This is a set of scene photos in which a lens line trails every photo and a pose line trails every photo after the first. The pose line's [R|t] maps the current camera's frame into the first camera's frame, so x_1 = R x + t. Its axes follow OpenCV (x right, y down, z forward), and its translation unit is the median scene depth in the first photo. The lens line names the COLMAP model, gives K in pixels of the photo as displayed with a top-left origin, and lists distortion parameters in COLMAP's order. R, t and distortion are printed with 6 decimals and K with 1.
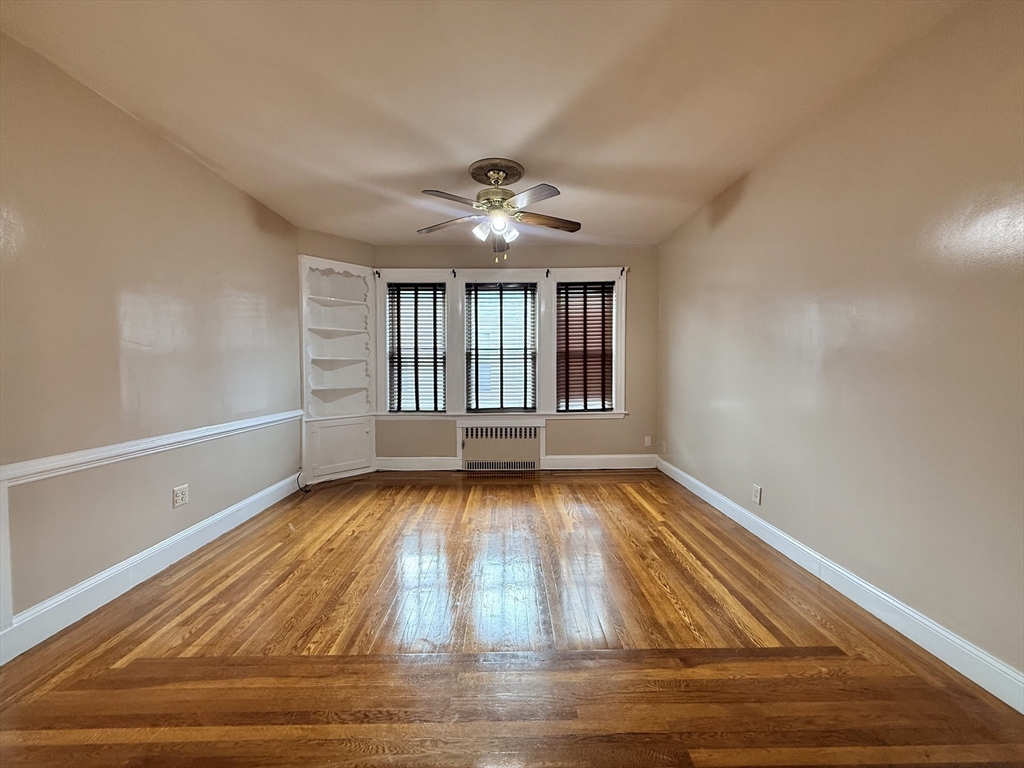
lens RADIAL K [[408.9, 0, 512.0], [0, 408.9, 384.0], [0, 0, 1]] dist [0.000401, 0.000401]
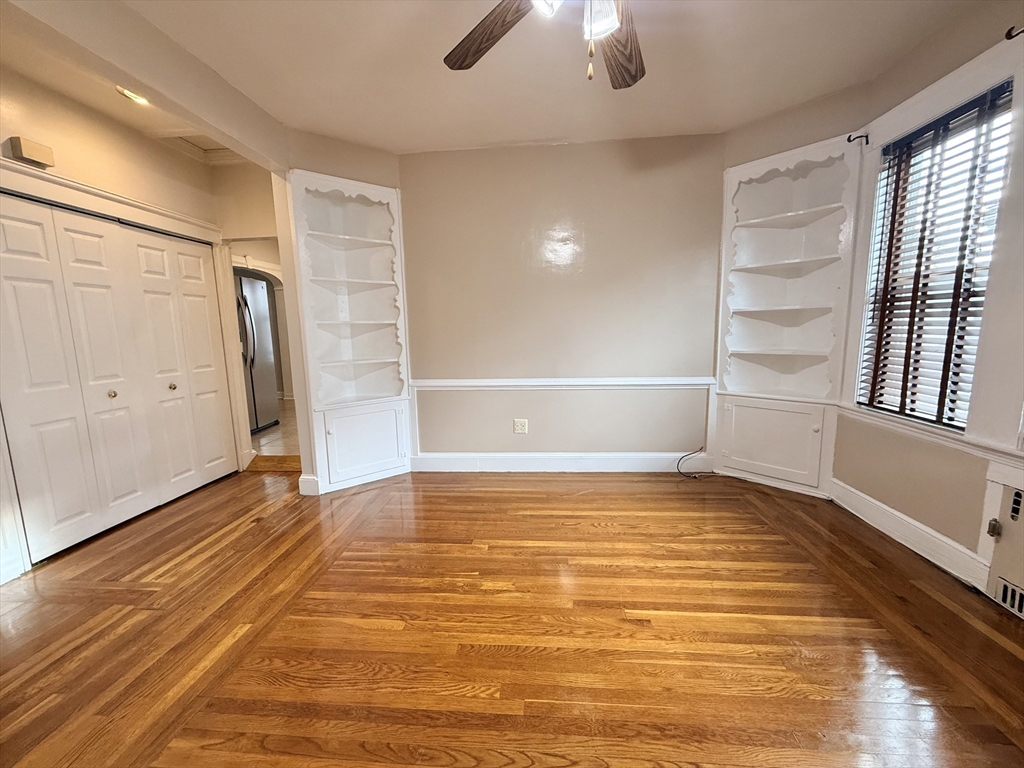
lens RADIAL K [[408.9, 0, 512.0], [0, 408.9, 384.0], [0, 0, 1]] dist [0.000401, 0.000401]
pose [[-0.098772, 0.138442, -0.985433, 0.277551], [-0.013256, 0.990004, 0.140413, -0.027788], [0.995022, 0.026932, -0.095949, 0.630899]]
